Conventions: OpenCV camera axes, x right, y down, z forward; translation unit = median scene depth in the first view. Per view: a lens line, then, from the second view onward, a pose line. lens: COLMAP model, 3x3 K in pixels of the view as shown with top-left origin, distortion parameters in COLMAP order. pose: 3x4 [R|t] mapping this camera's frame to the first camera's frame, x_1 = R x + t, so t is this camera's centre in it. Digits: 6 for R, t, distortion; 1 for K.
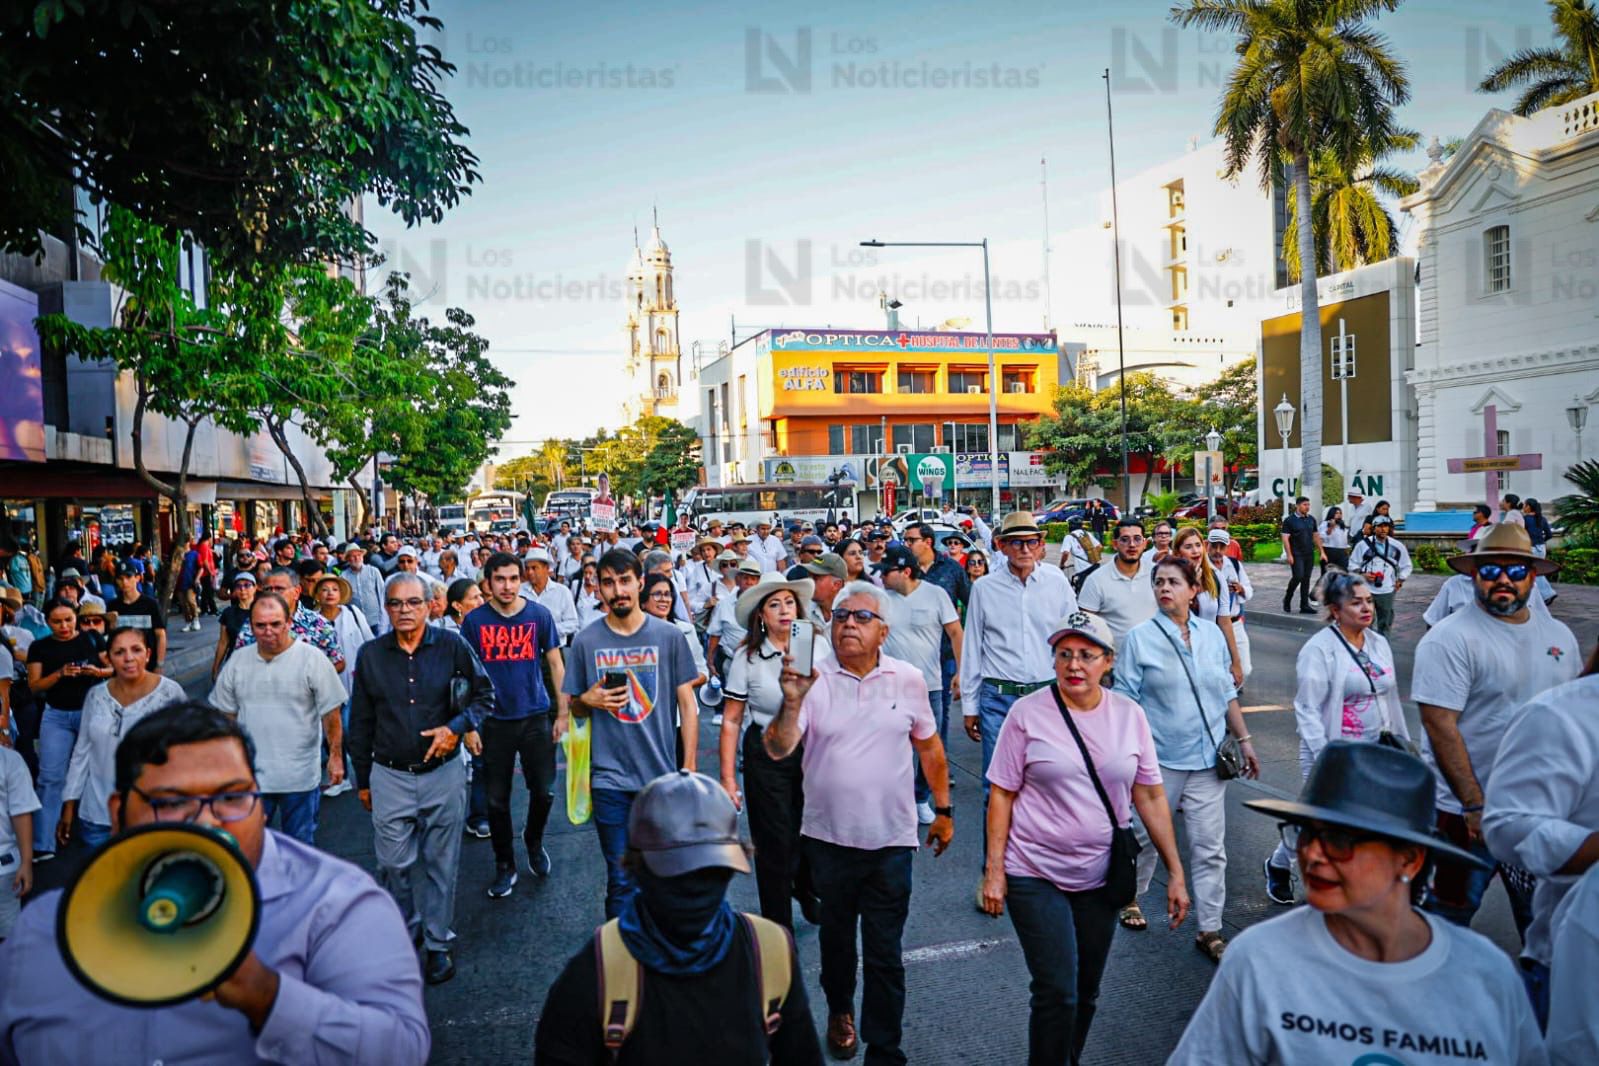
lens RADIAL K [[1138.0, 0, 817.4], [0, 1138.0, 527.2], [0, 0, 1]] dist [-0.055204, 0.056481]
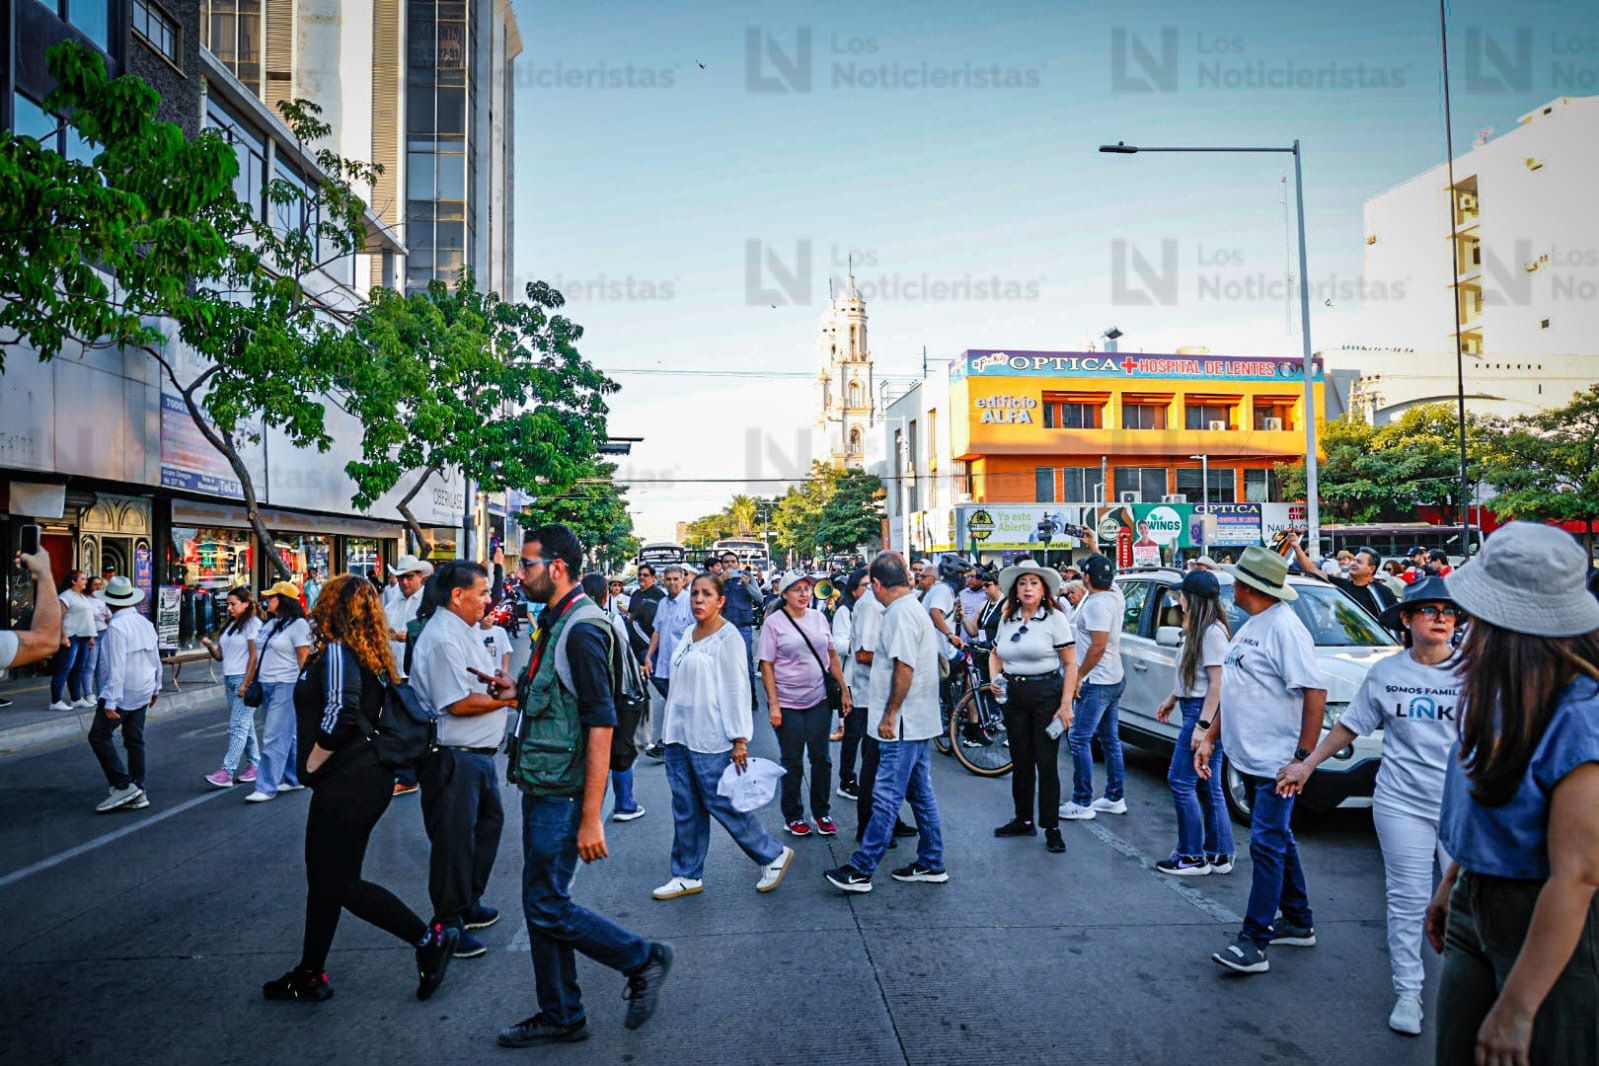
lens RADIAL K [[1138.0, 0, 817.4], [0, 1138.0, 527.2], [0, 0, 1]] dist [-0.055204, 0.056481]
pose [[0.984858, 0.014751, -0.172735, -0.003040], [-0.024584, 0.998188, -0.054926, 0.002849], [0.171612, 0.058341, 0.983436, 0.162609]]
